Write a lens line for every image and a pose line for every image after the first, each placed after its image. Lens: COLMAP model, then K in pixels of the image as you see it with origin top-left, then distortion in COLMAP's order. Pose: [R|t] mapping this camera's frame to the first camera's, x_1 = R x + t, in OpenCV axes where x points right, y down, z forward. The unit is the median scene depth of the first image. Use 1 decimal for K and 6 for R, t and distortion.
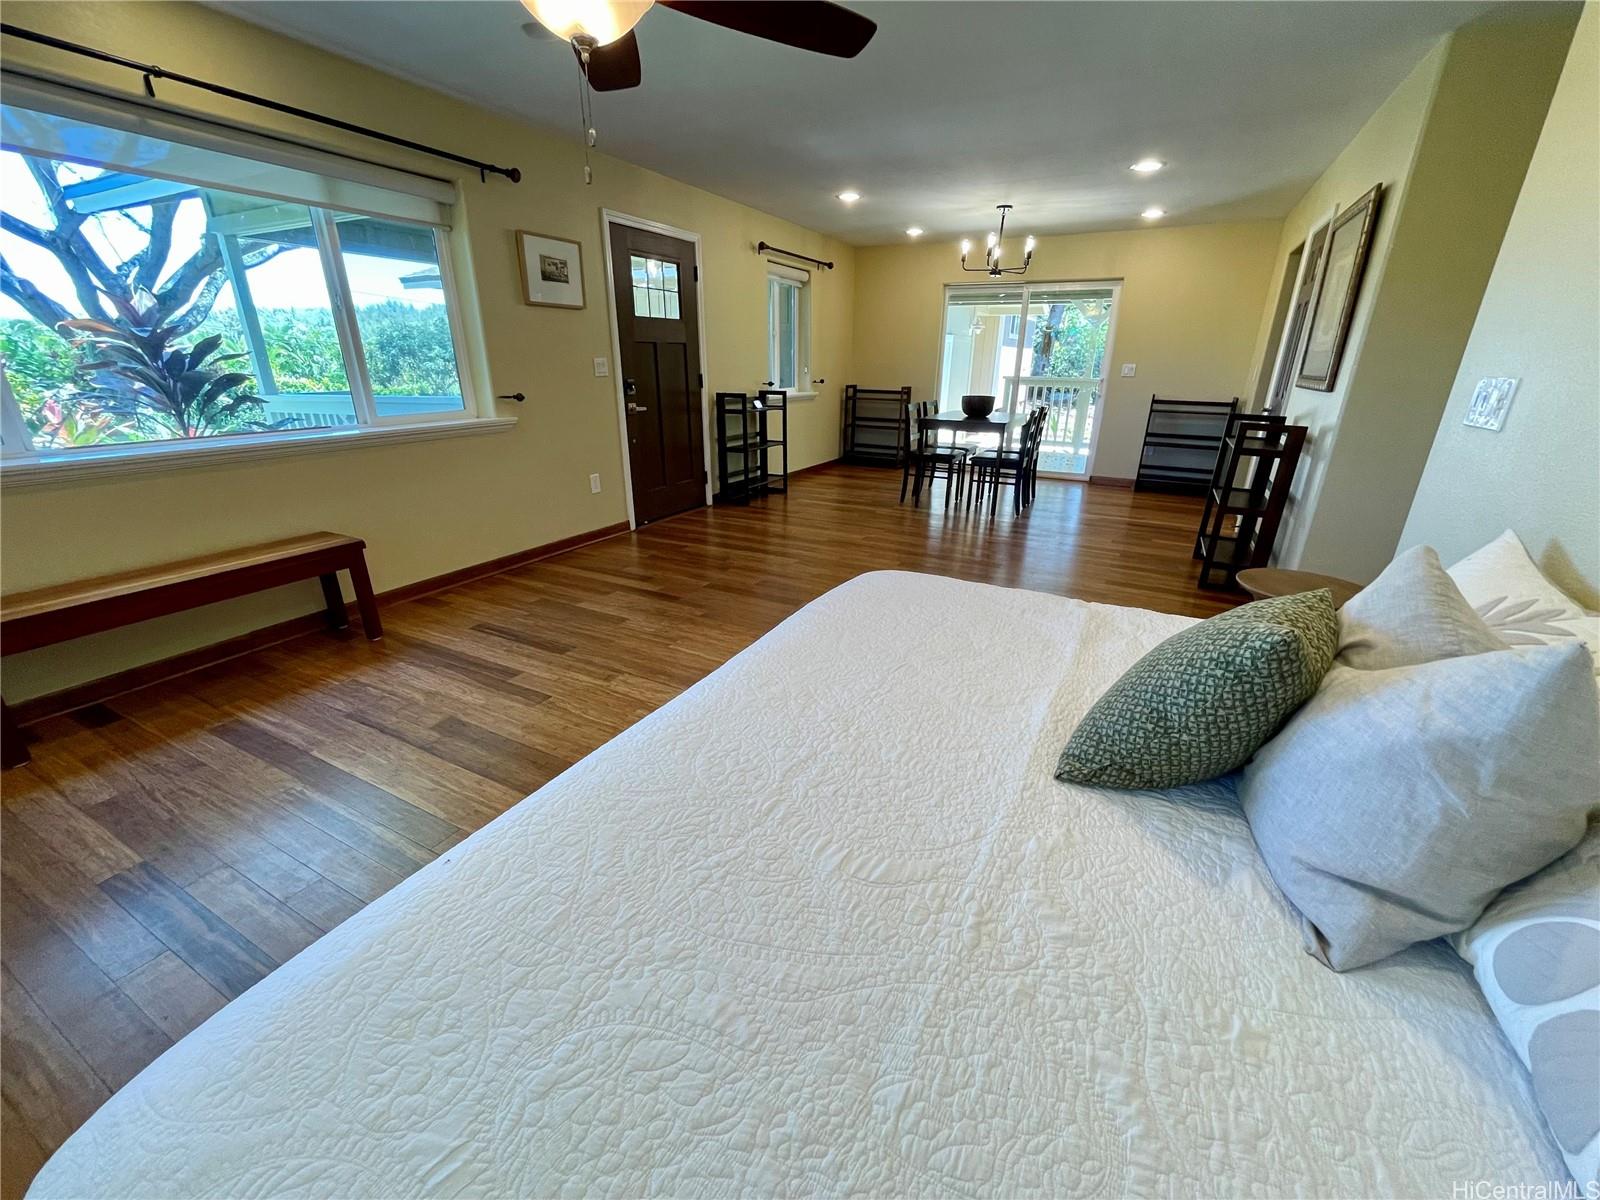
lens RADIAL K [[641.5, 0, 808.3], [0, 641.5, 603.1], [0, 0, 1]] dist [-0.000344, 0.000094]
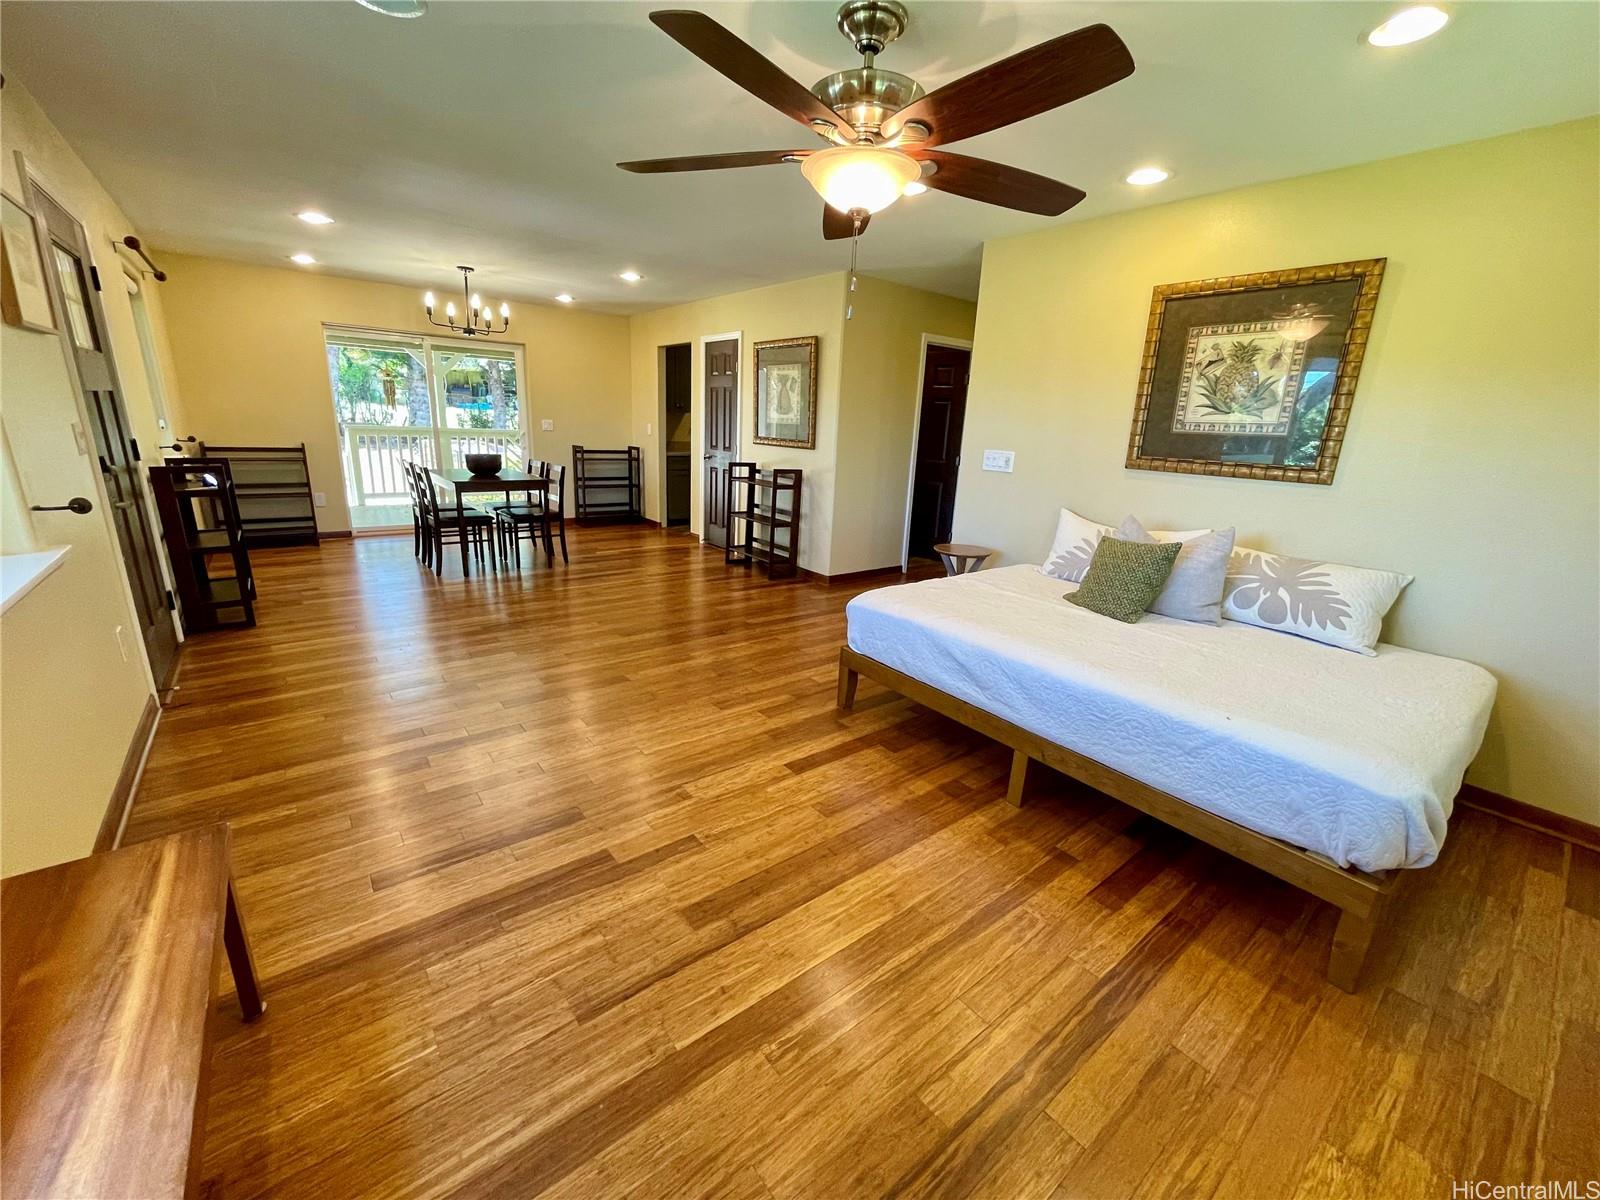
lens RADIAL K [[641.5, 0, 812.6], [0, 641.5, 596.2], [0, 0, 1]] dist [-0.000344, 0.000094]
pose [[0.397188, -0.235288, 0.887063, -0.480150], [0.291462, 0.948876, 0.121179, -0.099174], [-0.870225, 0.210414, 0.445460, 0.197325]]
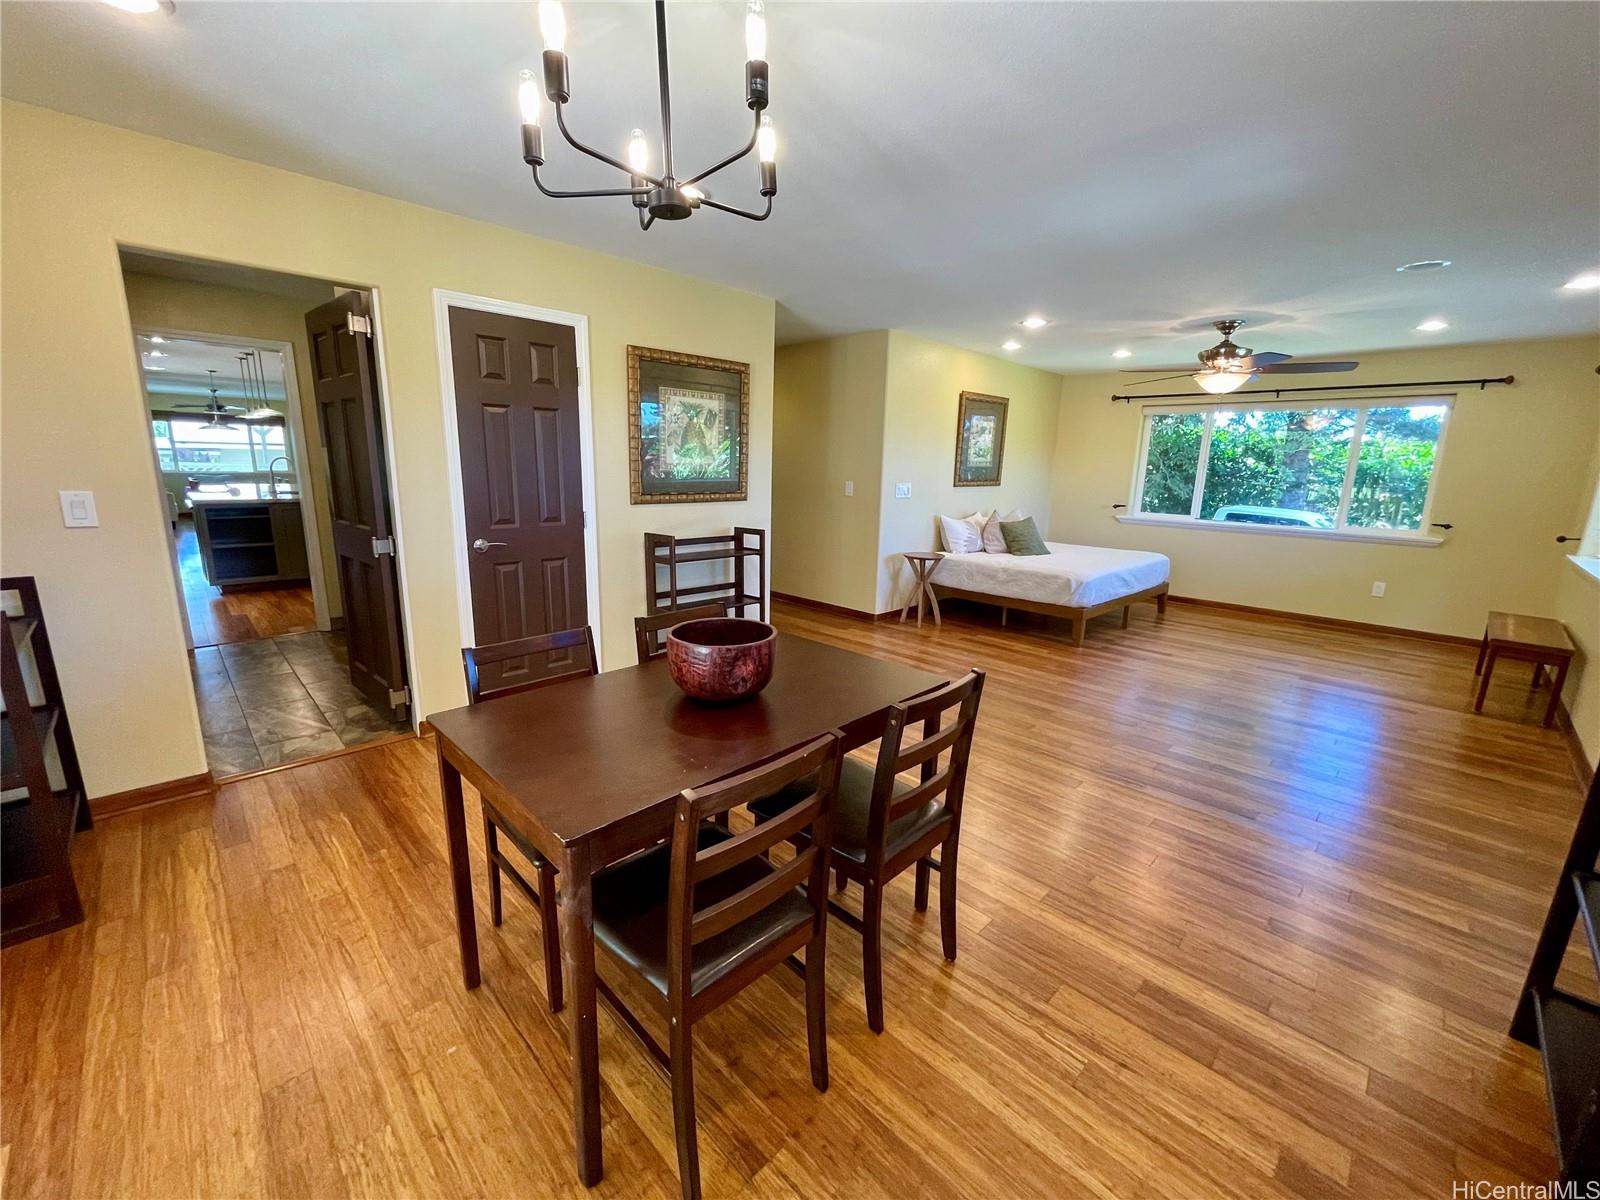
lens RADIAL K [[641.5, 0, 800.1], [0, 641.5, 598.2], [0, 0, 1]] dist [-0.000344, 0.000094]
pose [[-0.951228, -0.099311, 0.292067, 0.152169], [0.076451, 0.841341, 0.535071, -0.524909], [-0.298866, 0.531304, -0.792714, 1.295981]]
